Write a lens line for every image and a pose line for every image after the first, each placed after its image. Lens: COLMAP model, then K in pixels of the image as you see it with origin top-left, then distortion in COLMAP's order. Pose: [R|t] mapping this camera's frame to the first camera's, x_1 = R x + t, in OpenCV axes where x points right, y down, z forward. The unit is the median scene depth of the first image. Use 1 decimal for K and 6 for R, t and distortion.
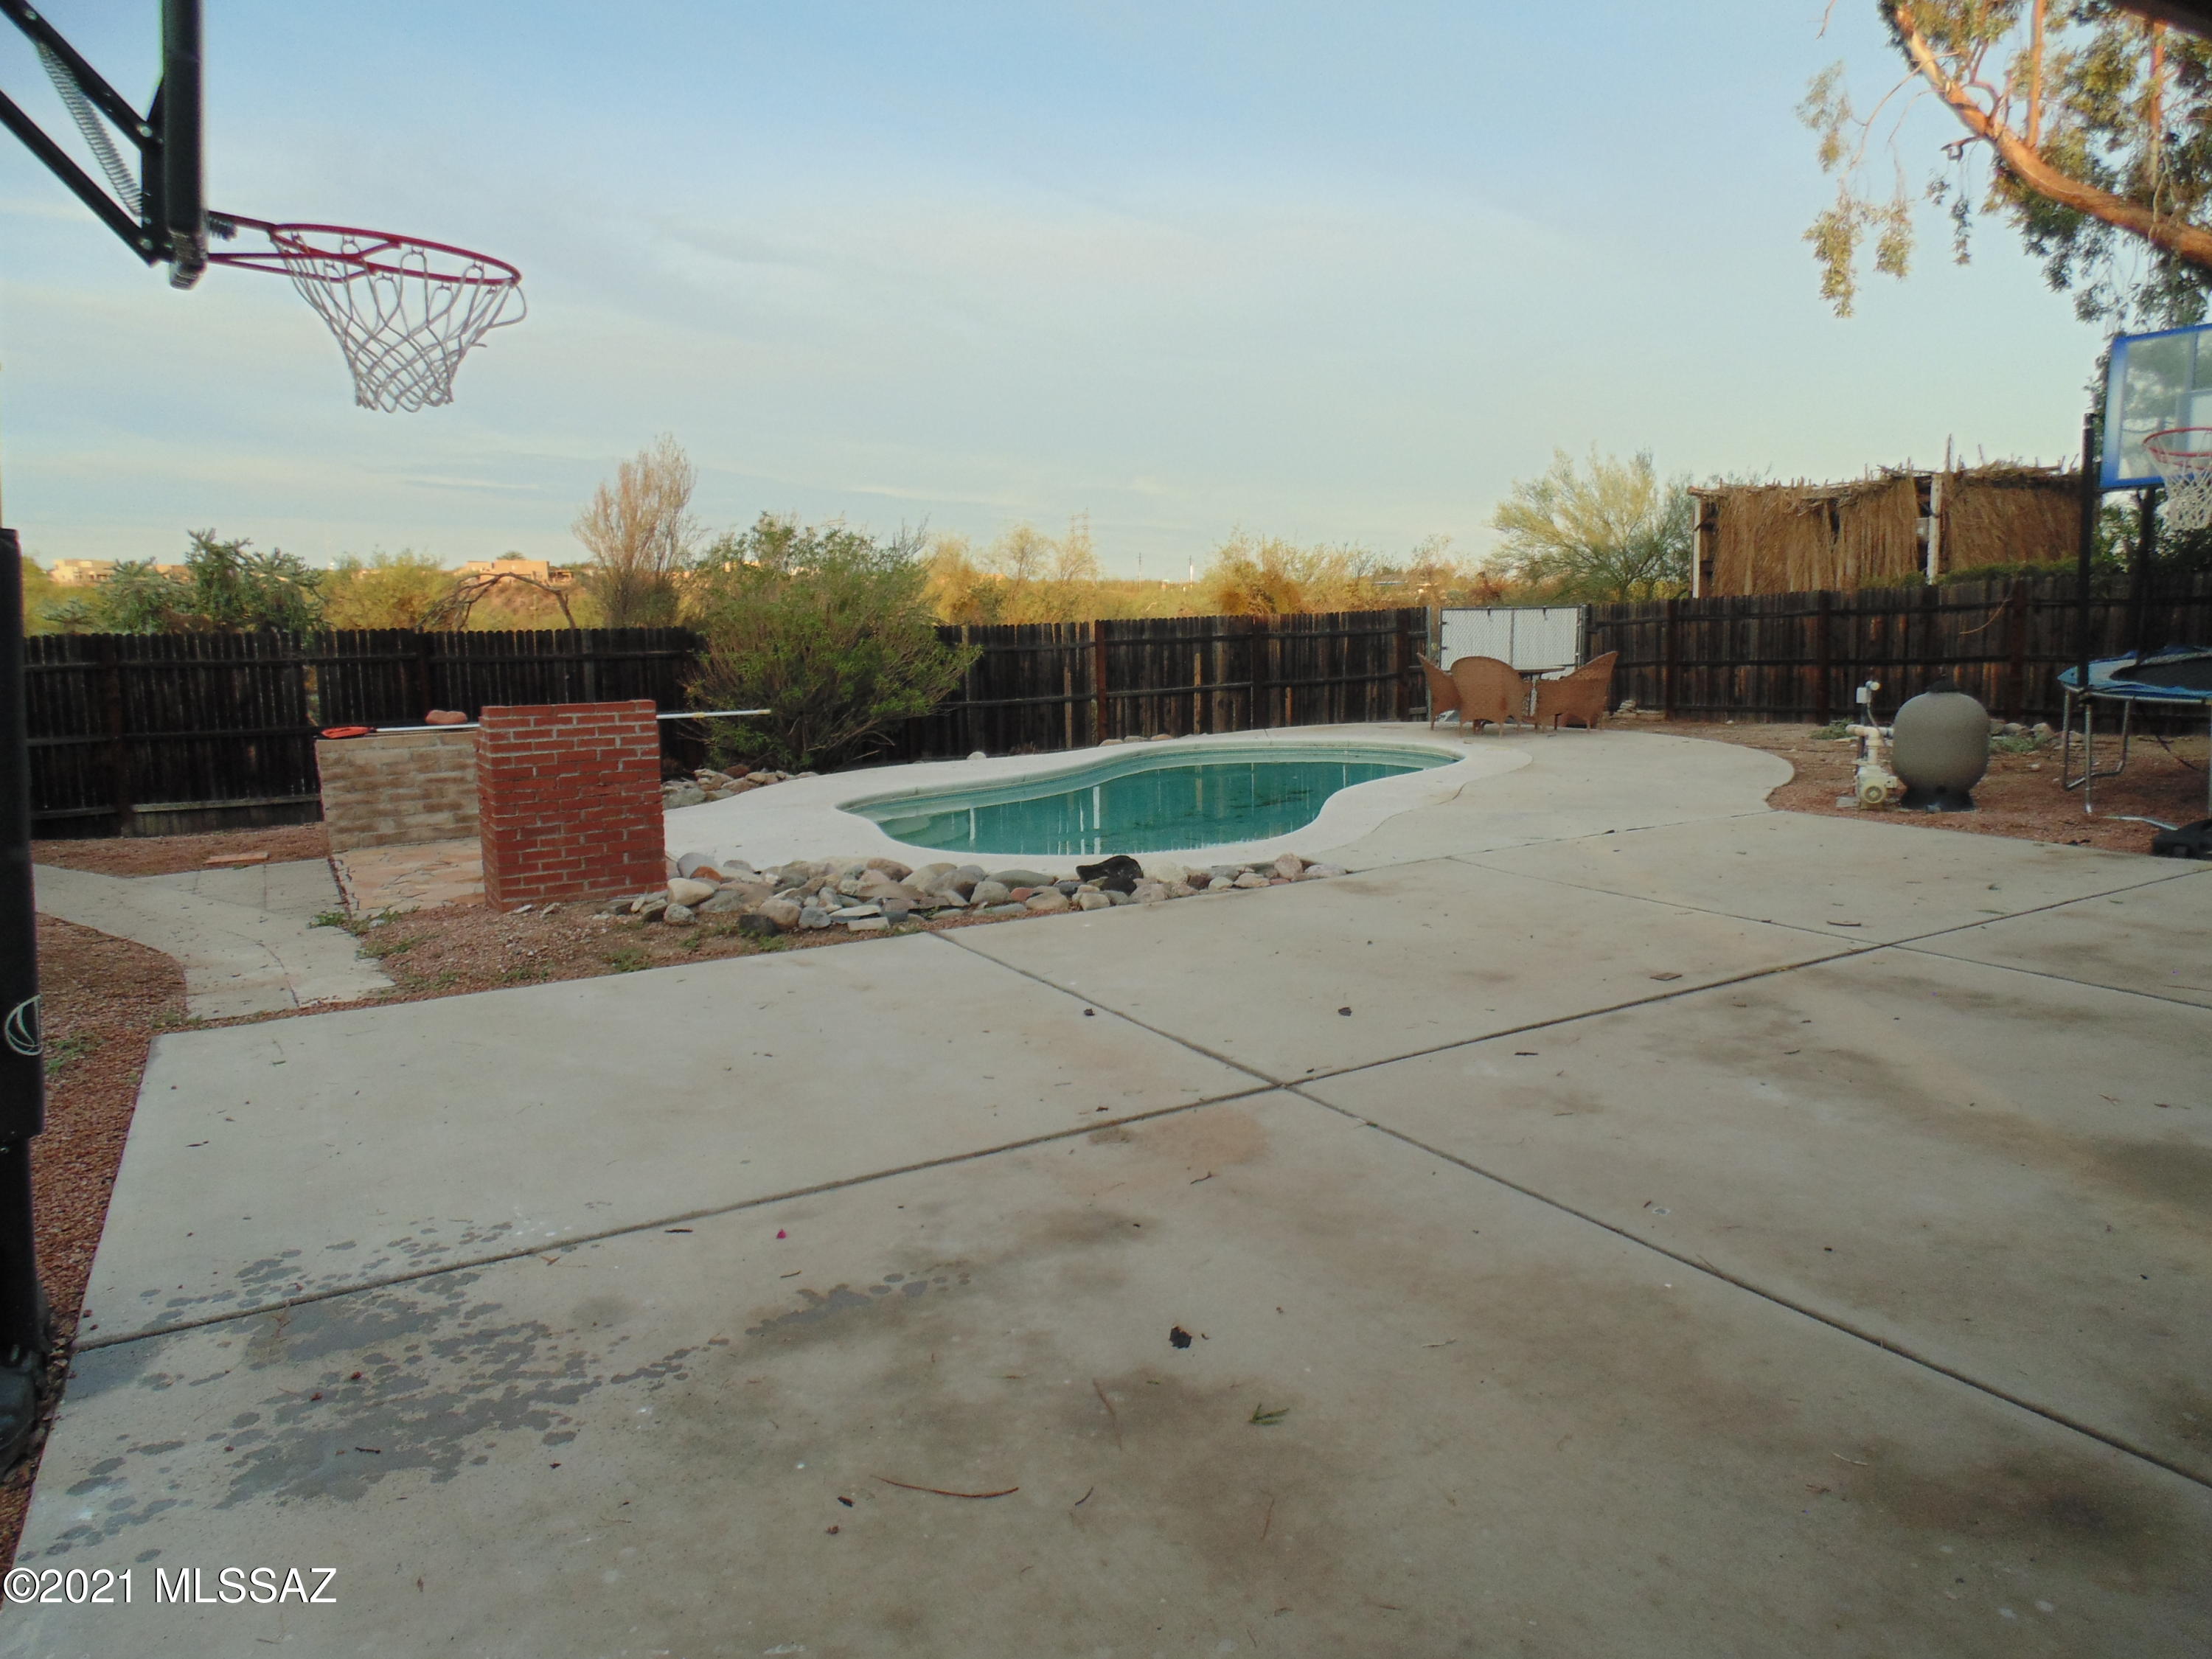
lens RADIAL K [[1469.7, 0, 1122.6], [0, 1469.7, 821.1], [0, 0, 1]] dist [-0.015355, 0.004174]
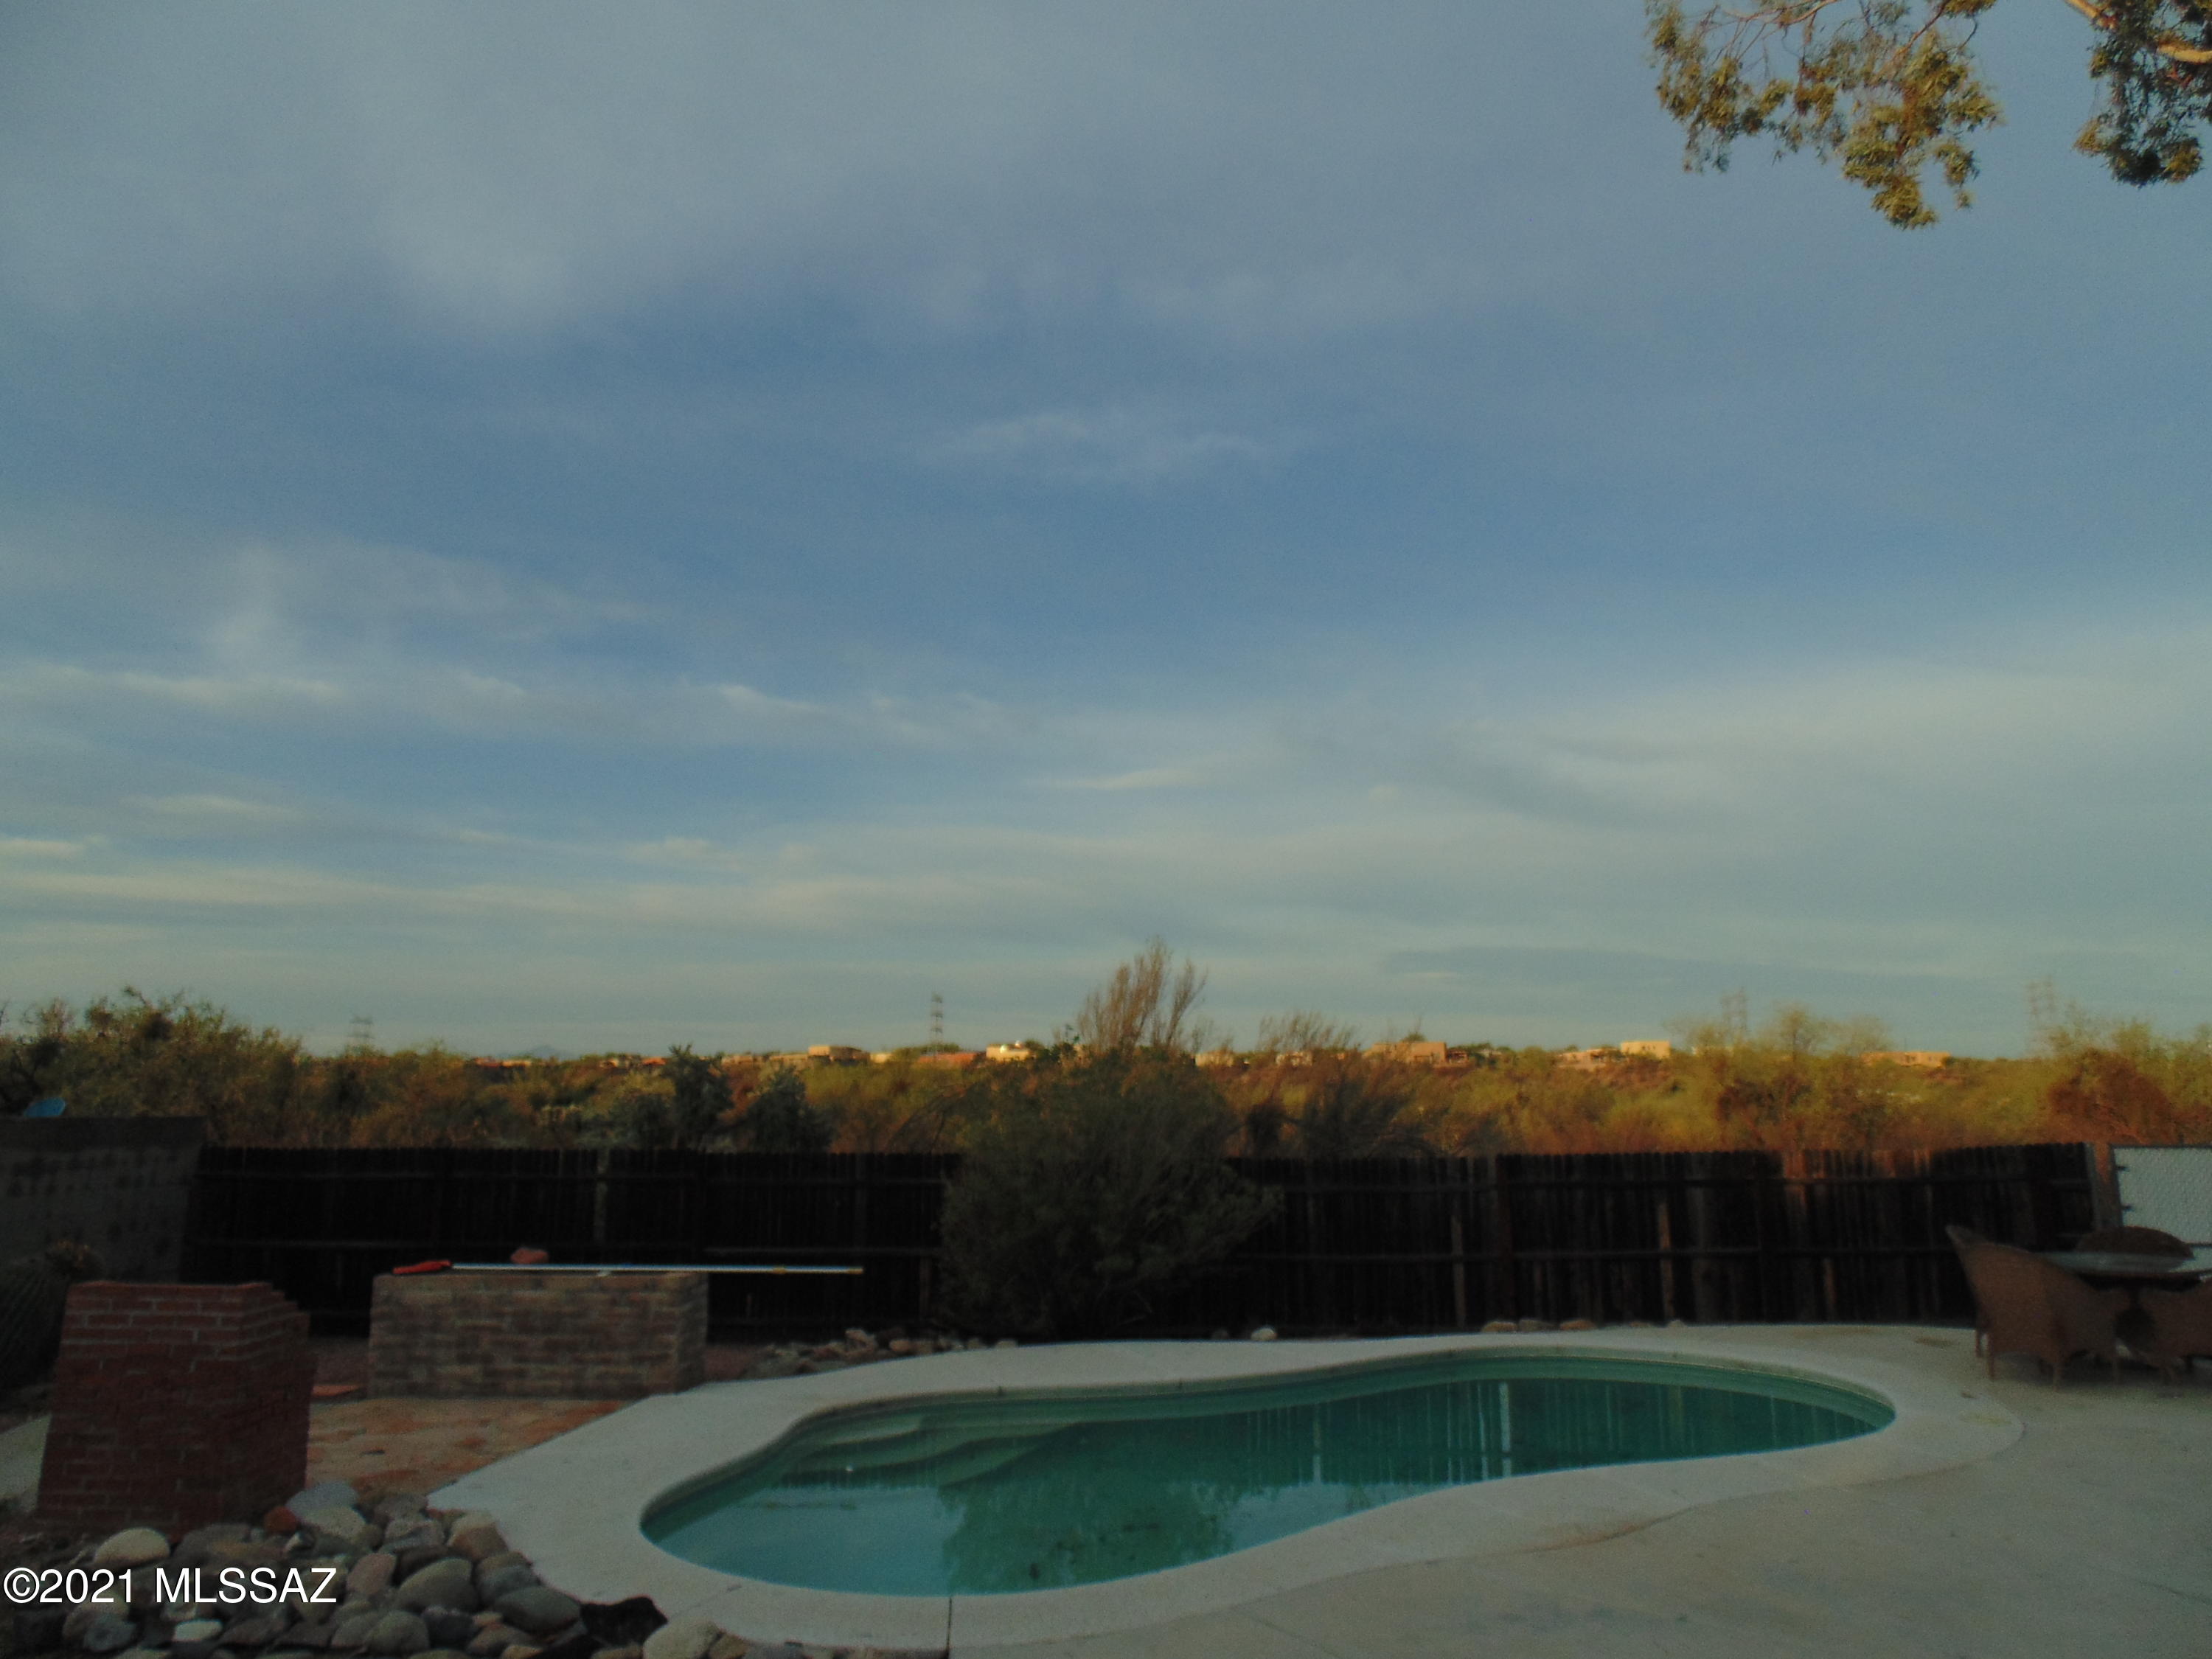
lens RADIAL K [[1469.7, 0, 1106.1], [0, 1469.7, 793.2], [0, 0, 1]] dist [-0.015355, 0.004174]
pose [[0.821715, -0.103453, -0.560430, 0.348871], [-0.090776, 0.947071, -0.307923, -0.081994], [0.562622, 0.303899, 0.768831, 0.328058]]
